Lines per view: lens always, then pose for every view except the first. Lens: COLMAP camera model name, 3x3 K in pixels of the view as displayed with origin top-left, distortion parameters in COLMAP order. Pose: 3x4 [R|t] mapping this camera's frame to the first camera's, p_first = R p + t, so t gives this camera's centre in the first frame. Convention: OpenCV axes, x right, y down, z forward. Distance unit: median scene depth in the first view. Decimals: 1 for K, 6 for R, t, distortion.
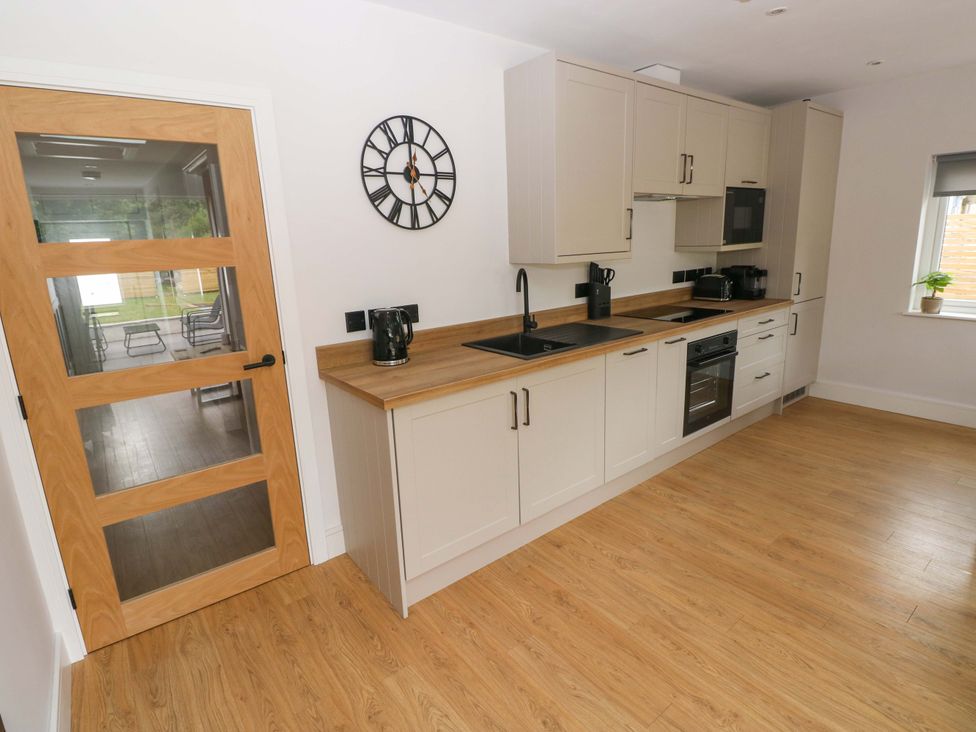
lens RADIAL K [[510.4, 0, 483.8], [0, 510.4, 357.4], [0, 0, 1]] dist [-0.002032, -0.010445]
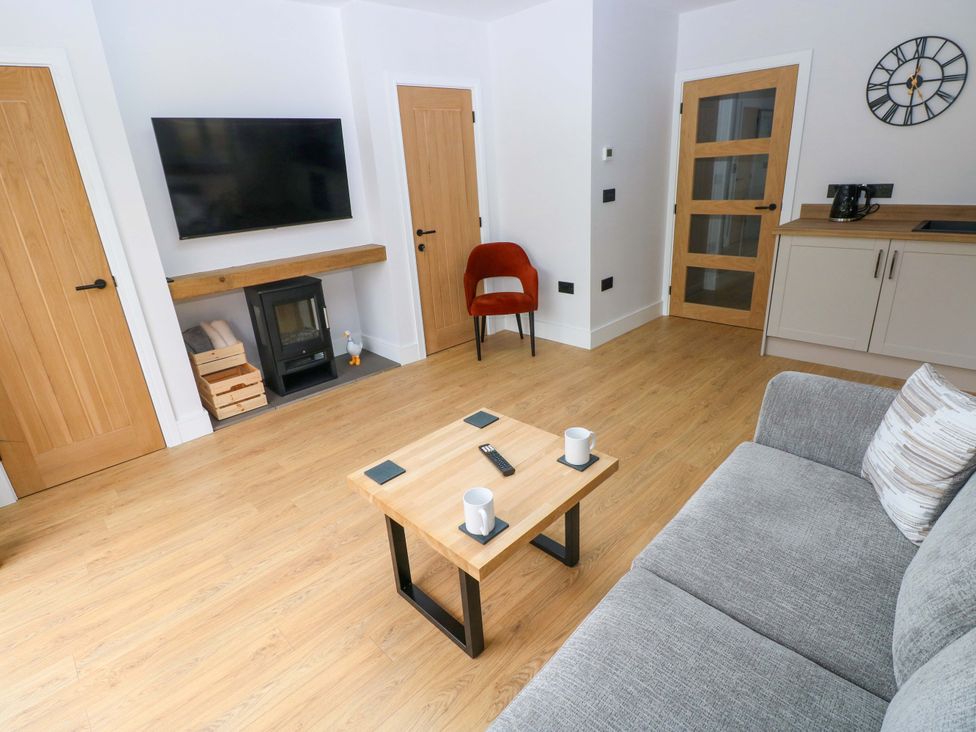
lens RADIAL K [[510.4, 0, 483.8], [0, 510.4, 357.4], [0, 0, 1]] dist [-0.002032, -0.010445]
pose [[0.118321, 0.374709, -0.919561, 1.193267], [-0.164988, 0.920613, 0.353908, 0.024177], [0.979173, 0.109842, 0.170751, -0.250715]]
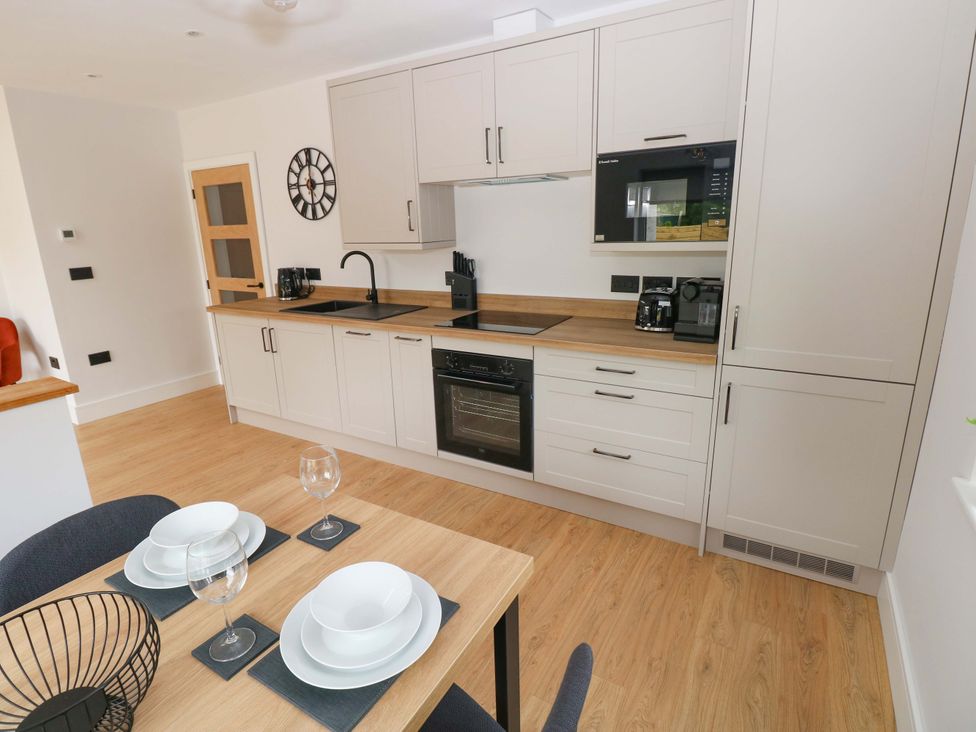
lens RADIAL K [[510.4, 0, 483.8], [0, 510.4, 357.4], [0, 0, 1]] dist [-0.002032, -0.010445]
pose [[0.356460, 0.263330, -0.896434, 1.572273], [-0.197989, 0.958960, 0.202968, -0.268869], [0.913092, 0.105134, 0.393967, 0.909167]]
